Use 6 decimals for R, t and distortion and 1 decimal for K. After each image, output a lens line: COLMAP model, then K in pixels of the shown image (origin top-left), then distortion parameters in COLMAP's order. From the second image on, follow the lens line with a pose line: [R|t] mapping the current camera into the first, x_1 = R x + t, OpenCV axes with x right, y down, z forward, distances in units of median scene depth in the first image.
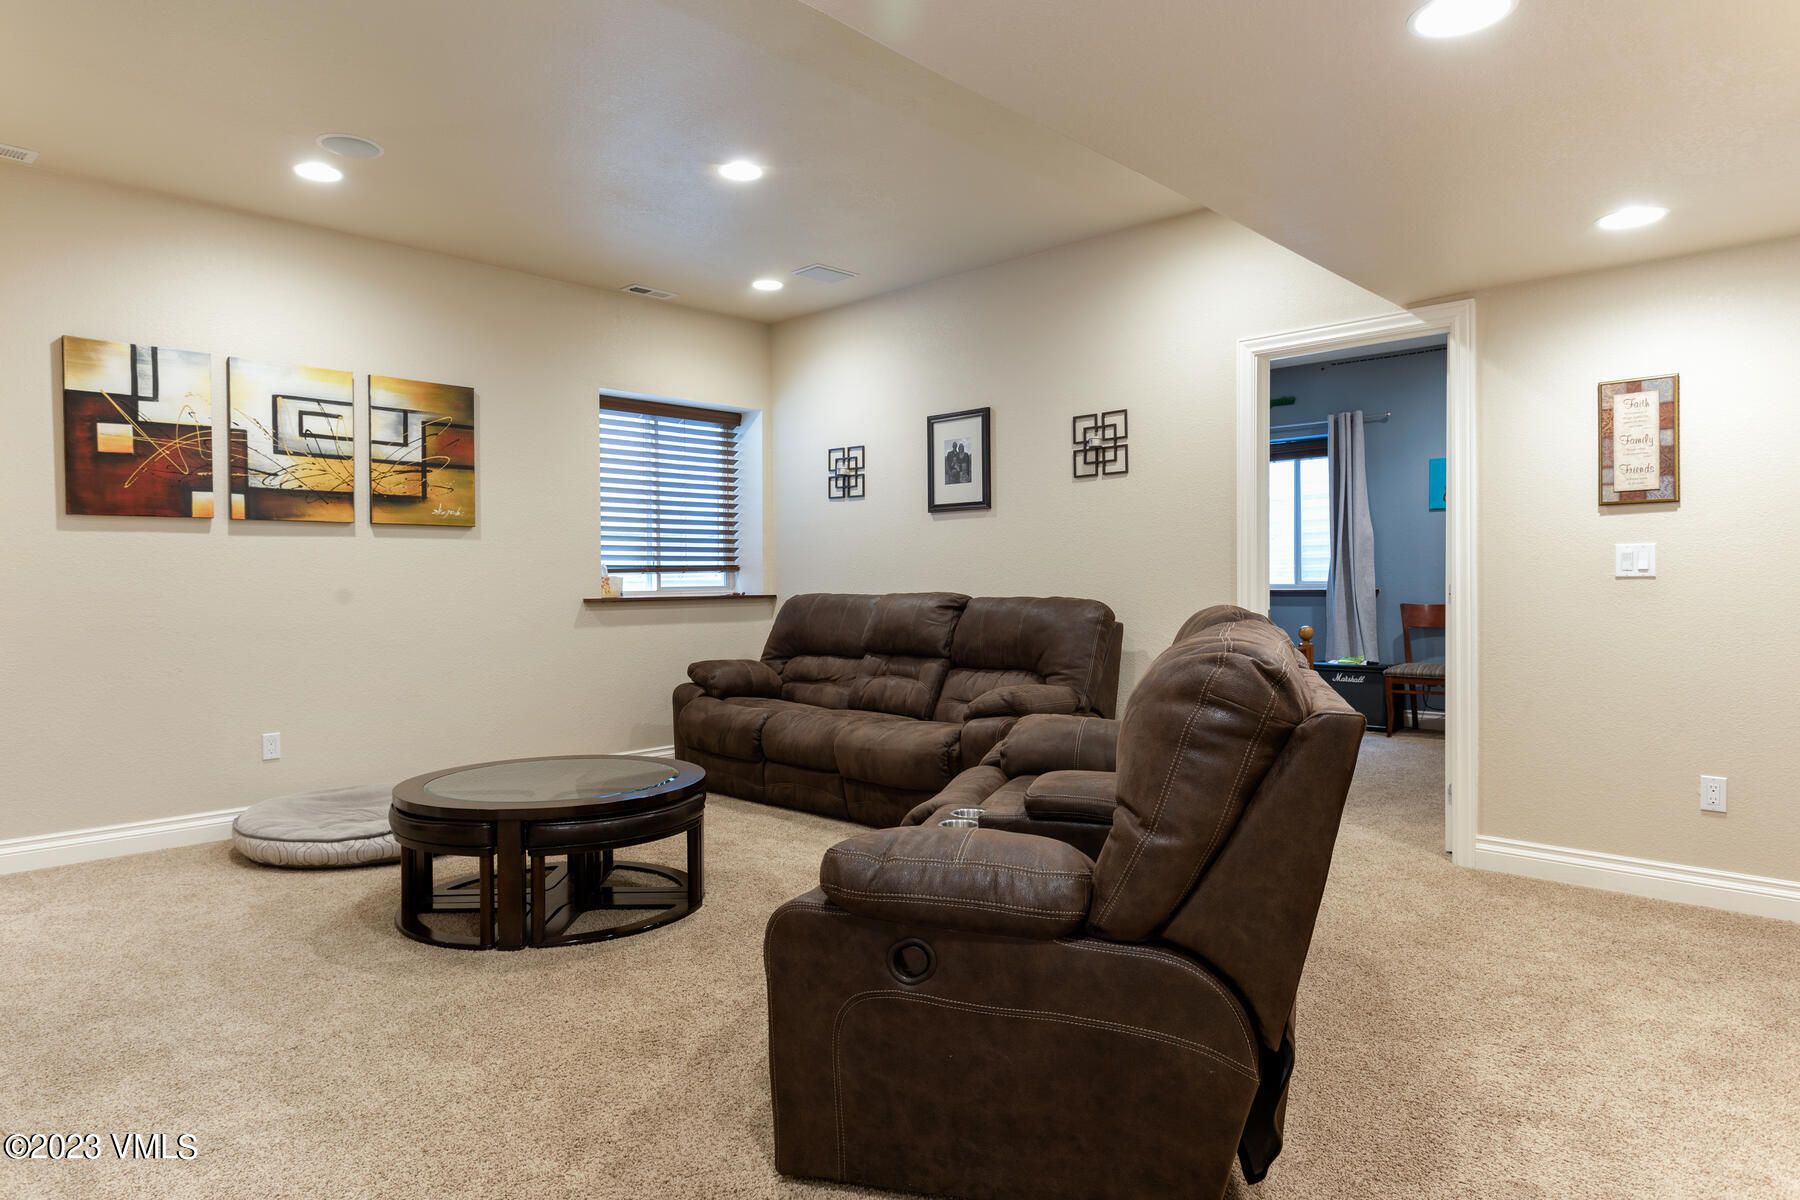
lens RADIAL K [[1079.3, 0, 900.9], [0, 1079.3, 598.4], [0, 0, 1]] dist [0.002301, -0.000226]
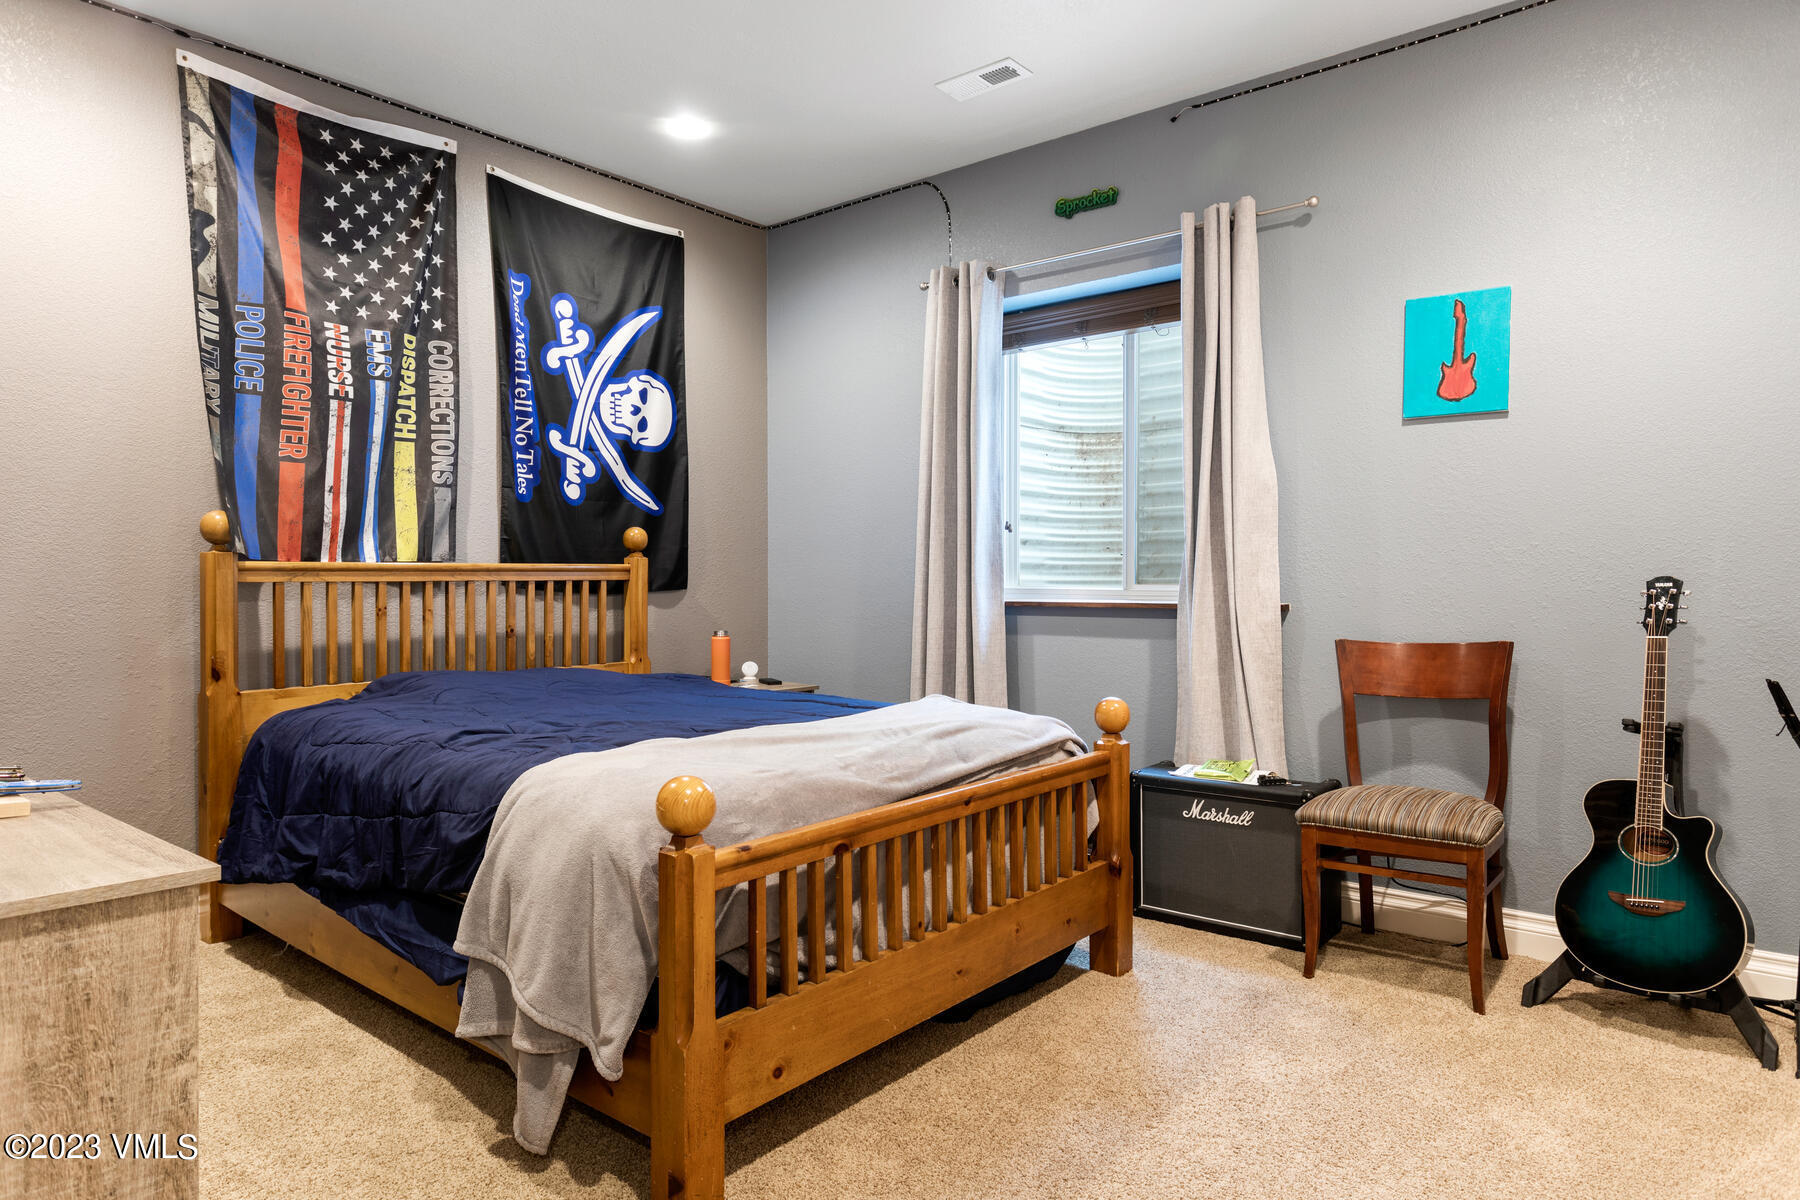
lens RADIAL K [[1102.7, 0, 900.1], [0, 1102.7, 589.9], [0, 0, 1]] dist [0.008504, -0.005361]
pose [[0.997395, 0.005651, 0.071906, 0.332563], [-0.005904, 0.999977, 0.003304, -0.020415], [-0.071885, -0.003720, 0.997406, 0.741091]]
